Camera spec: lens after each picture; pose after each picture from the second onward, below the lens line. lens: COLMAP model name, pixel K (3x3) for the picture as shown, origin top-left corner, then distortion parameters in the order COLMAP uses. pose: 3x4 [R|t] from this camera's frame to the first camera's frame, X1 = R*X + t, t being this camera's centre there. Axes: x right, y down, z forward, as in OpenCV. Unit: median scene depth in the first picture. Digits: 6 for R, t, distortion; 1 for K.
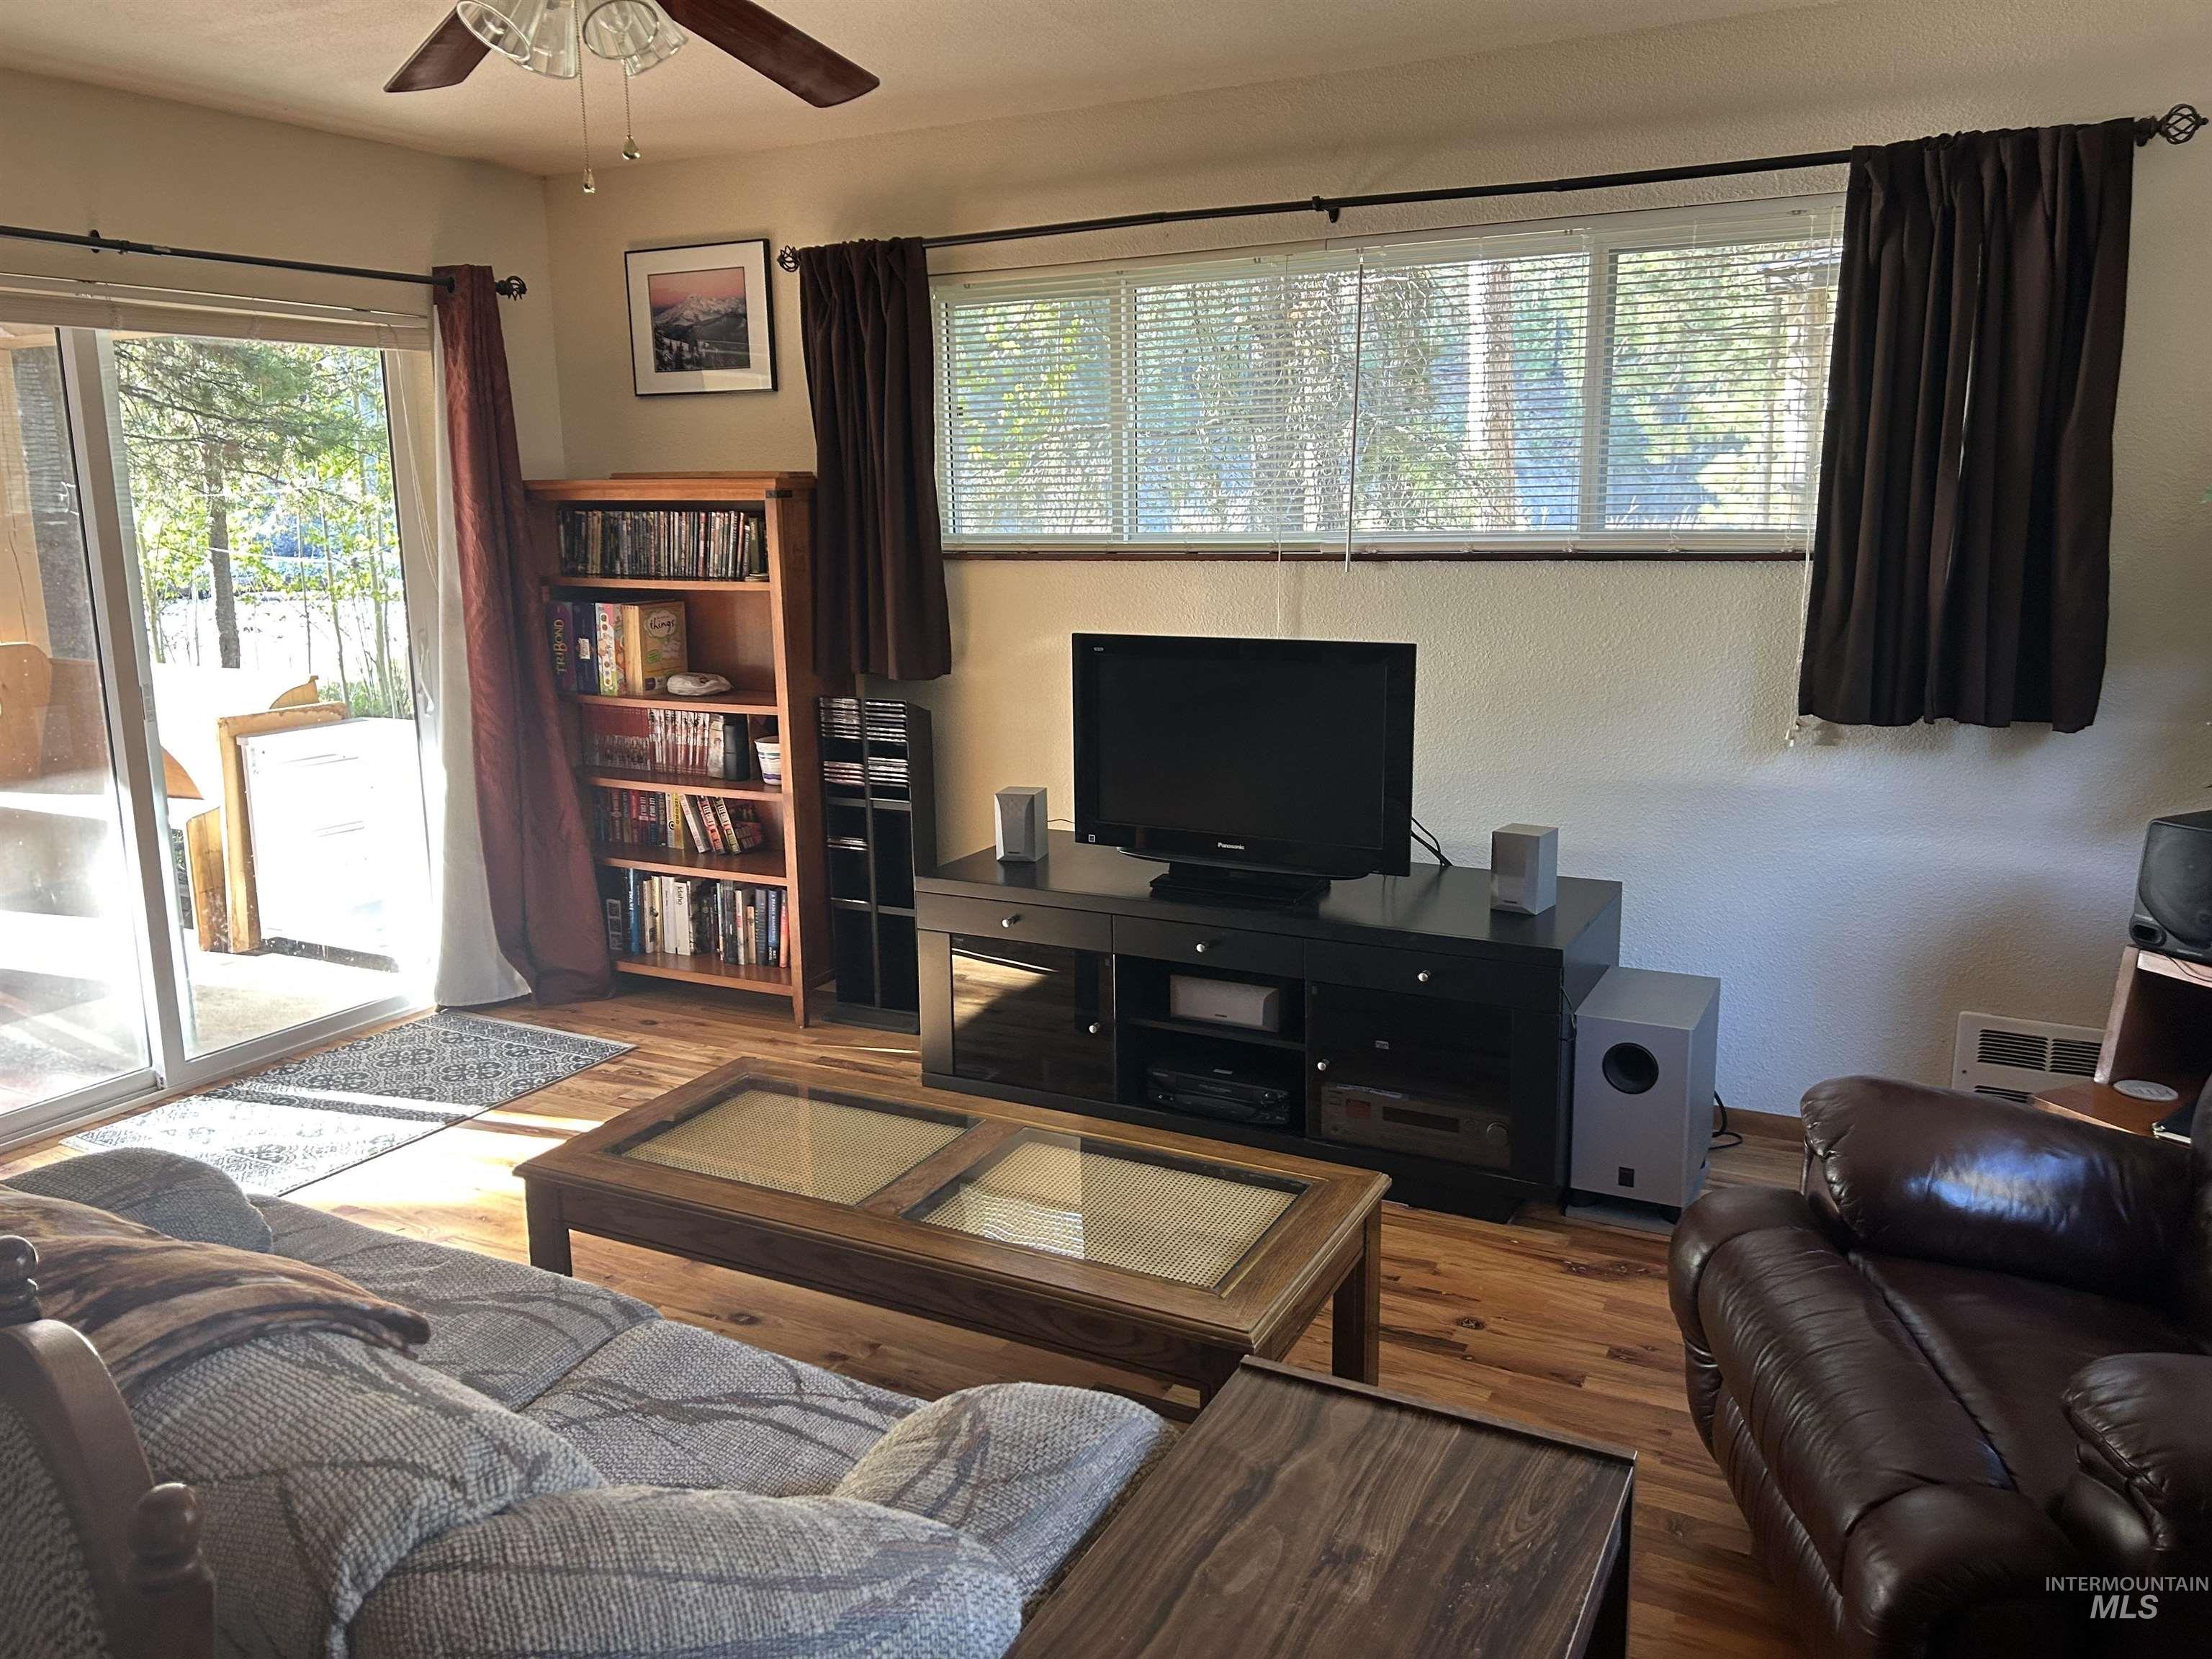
lens RADIAL K [[1644.4, 0, 1102.1], [0, 1644.4, 815.9], [0, 0, 1]] dist [0.062719, -0.069373]
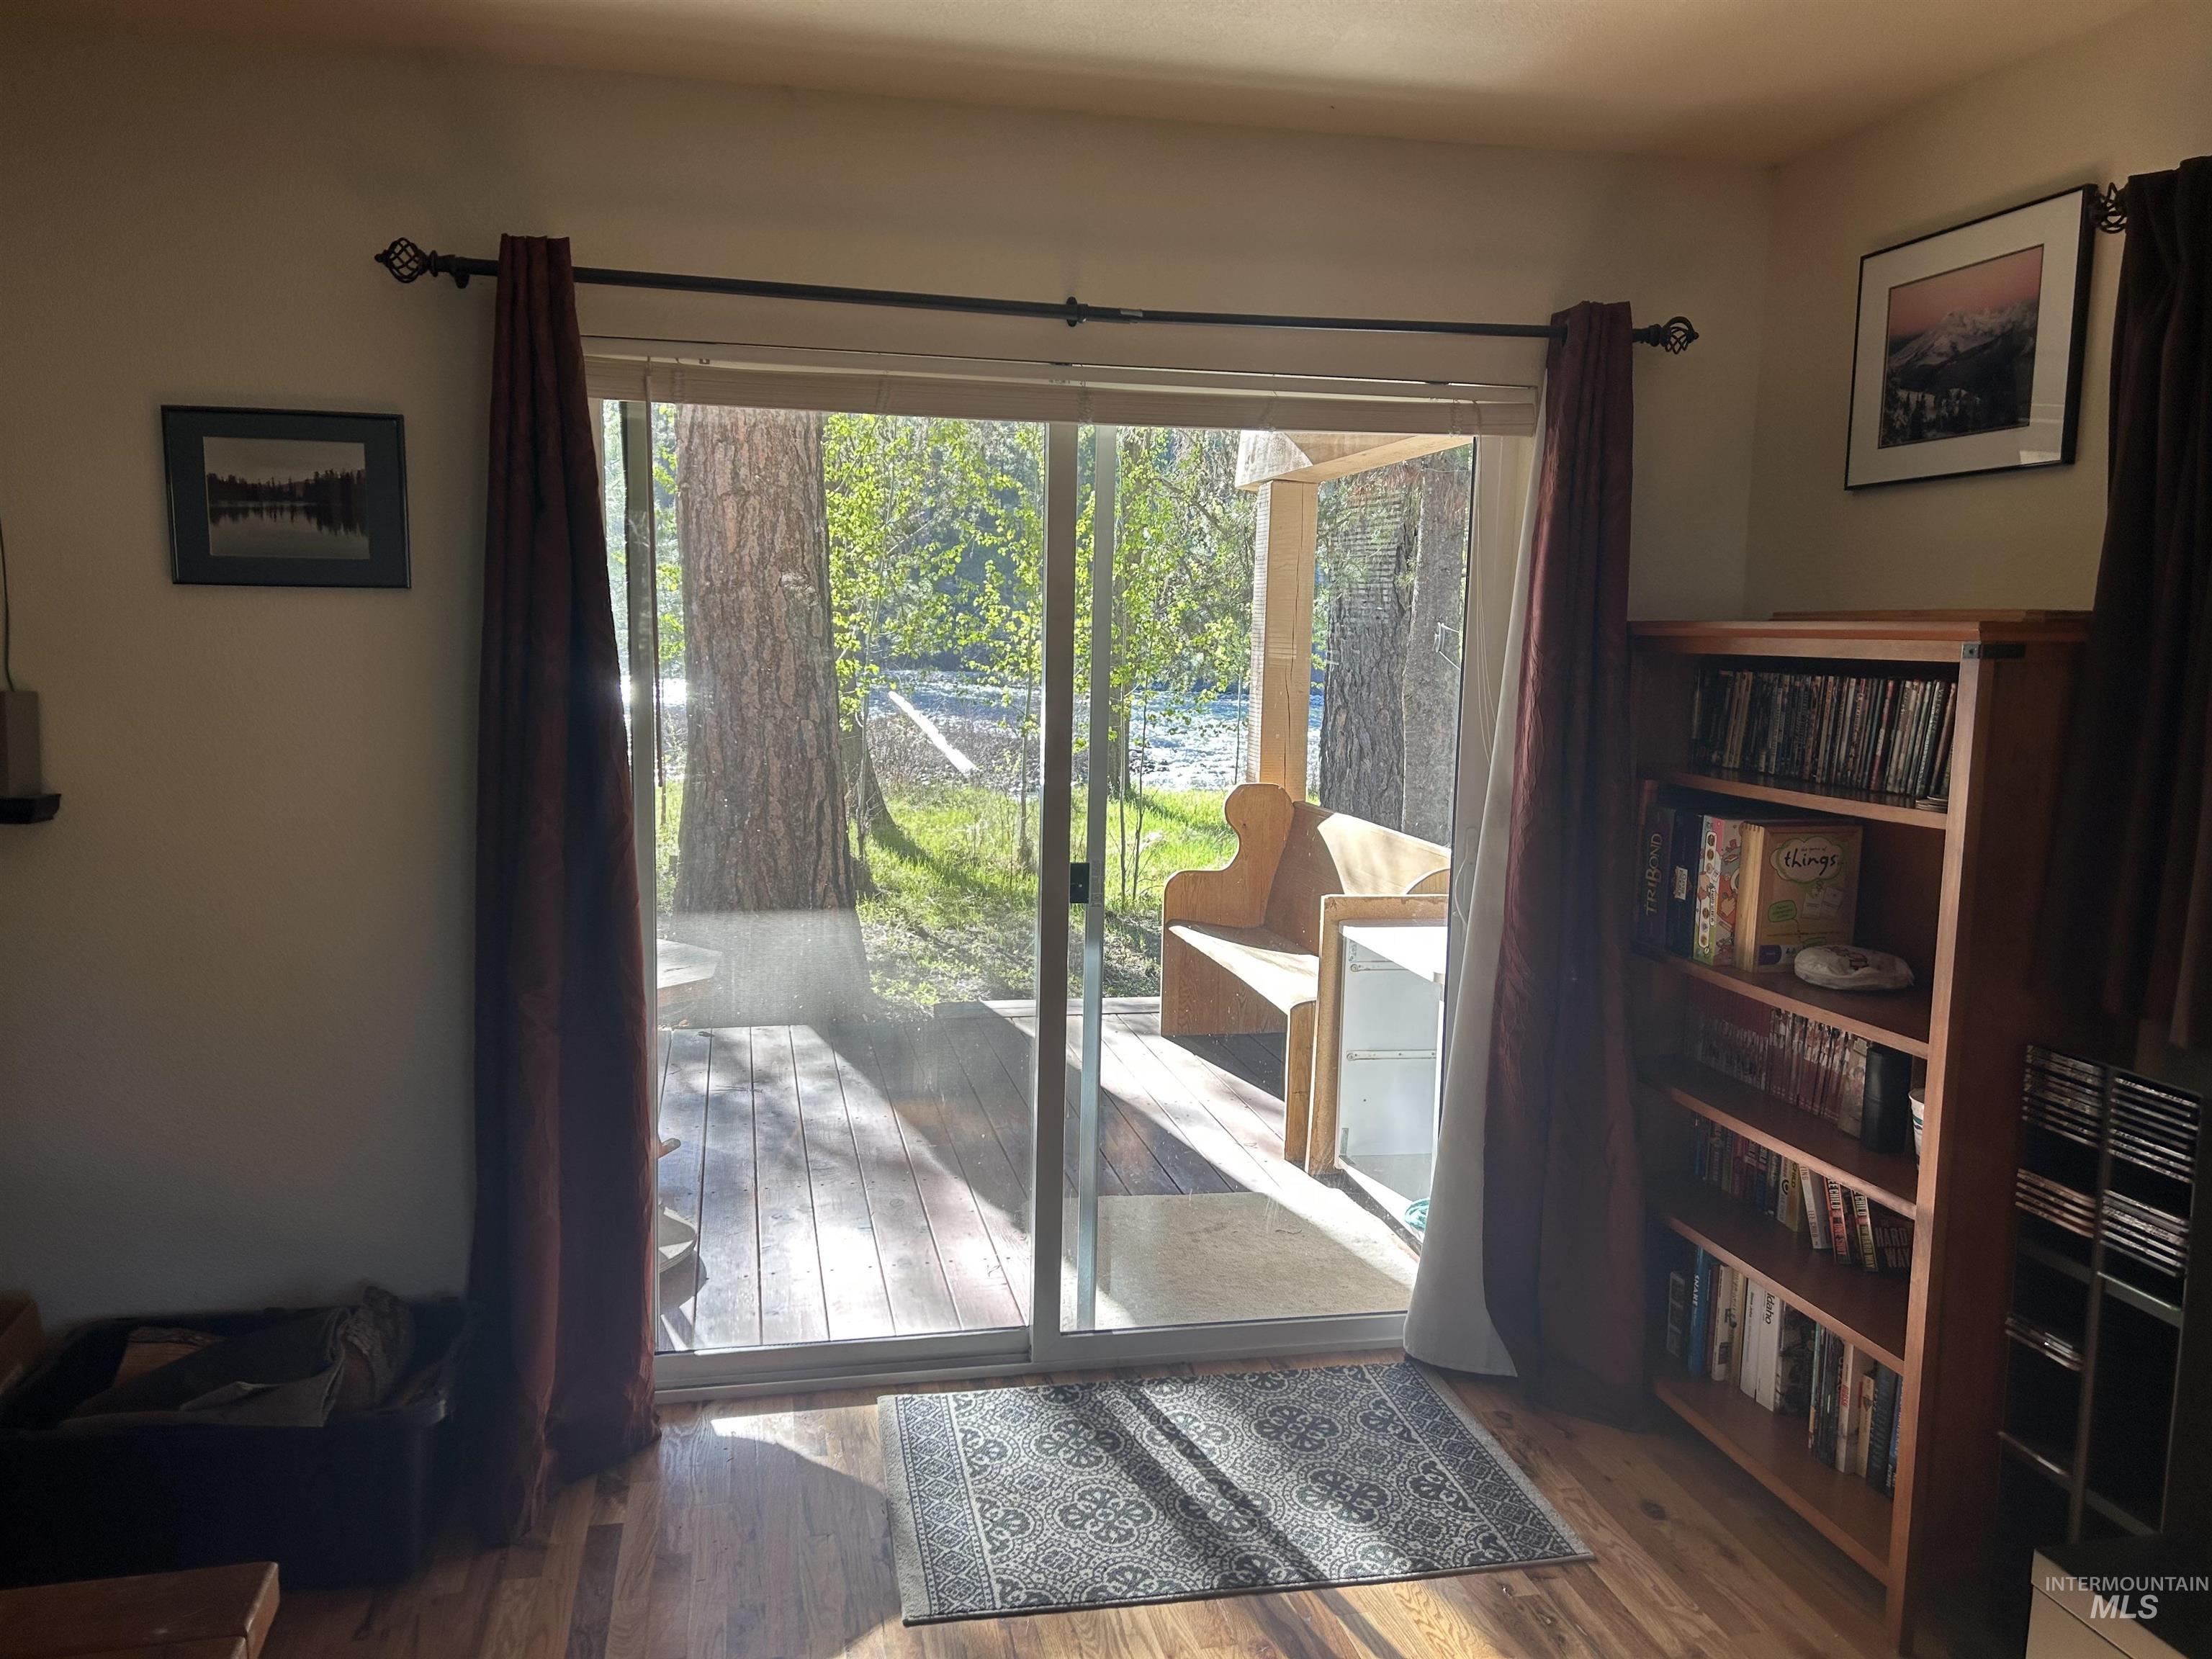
lens RADIAL K [[1644.4, 0, 1121.6], [0, 1644.4, 841.3], [0, 0, 1]] dist [0.062719, -0.069373]
pose [[0.635017, 0.121794, -0.762836, 0.034796], [-0.177031, 0.984157, 0.009762, -0.085366], [0.751940, 0.128846, 0.646518, 0.426269]]
